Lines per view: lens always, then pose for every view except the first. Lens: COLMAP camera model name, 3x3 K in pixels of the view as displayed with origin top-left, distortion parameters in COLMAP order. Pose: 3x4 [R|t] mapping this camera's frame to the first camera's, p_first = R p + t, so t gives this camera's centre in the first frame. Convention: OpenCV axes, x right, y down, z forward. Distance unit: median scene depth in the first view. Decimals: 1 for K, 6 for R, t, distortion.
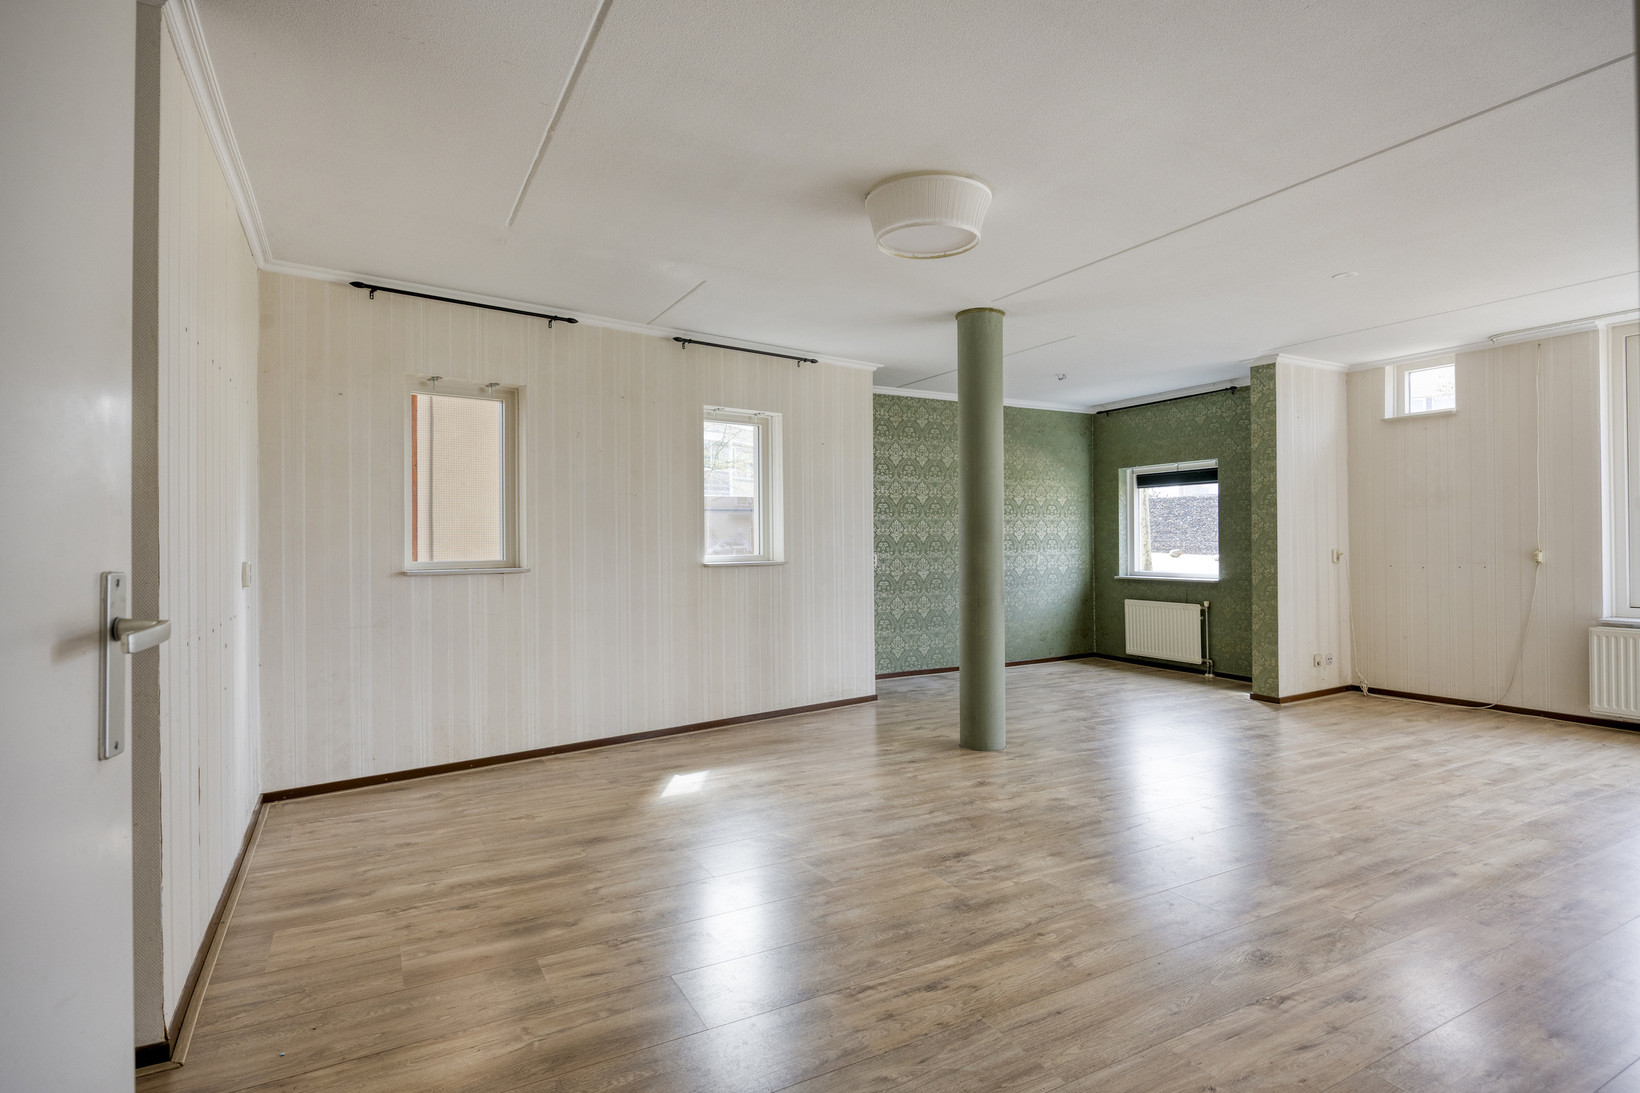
lens RADIAL K [[859.0, 0, 826.1], [0, 859.0, 530.8], [0, 0, 1]] dist [-0.007210, 0.001072]
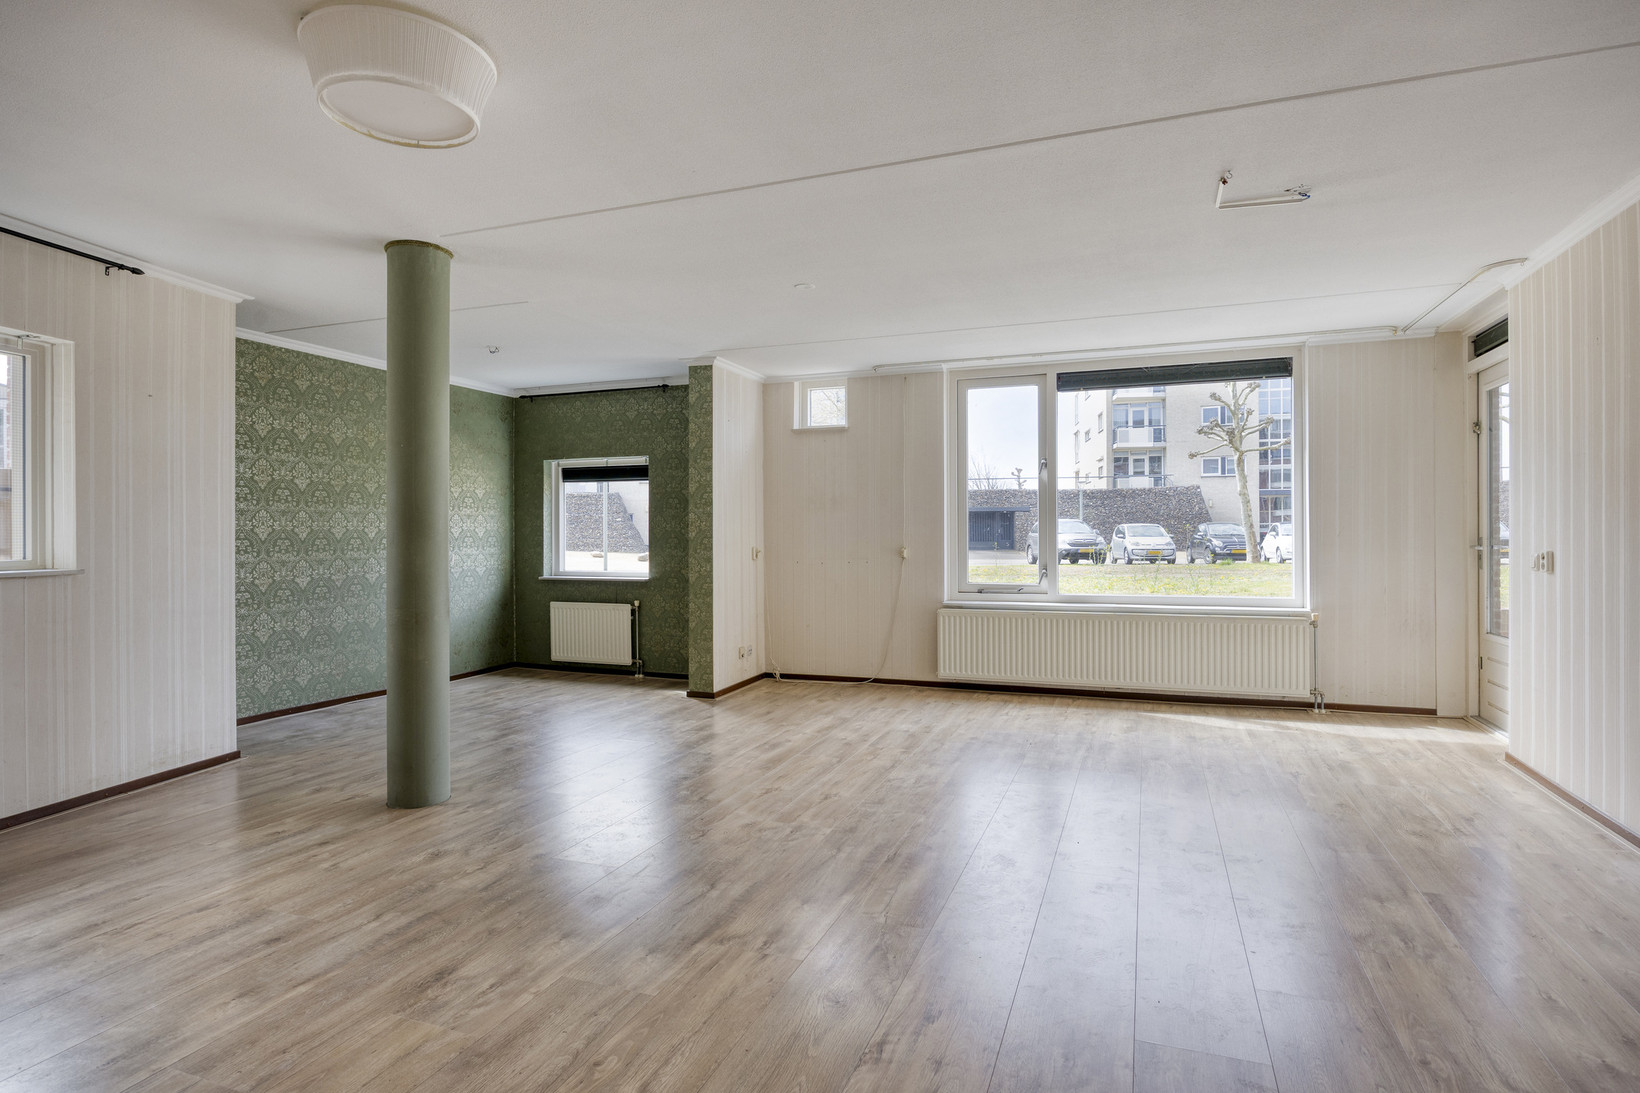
lens RADIAL K [[859.0, 0, 826.1], [0, 859.0, 530.8], [0, 0, 1]] dist [-0.007210, 0.001072]
pose [[0.755393, 0.008357, 0.655218, -0.042830], [-0.011308, 0.999936, 0.000283, -0.000286], [-0.655174, -0.007623, 0.755439, 0.135682]]
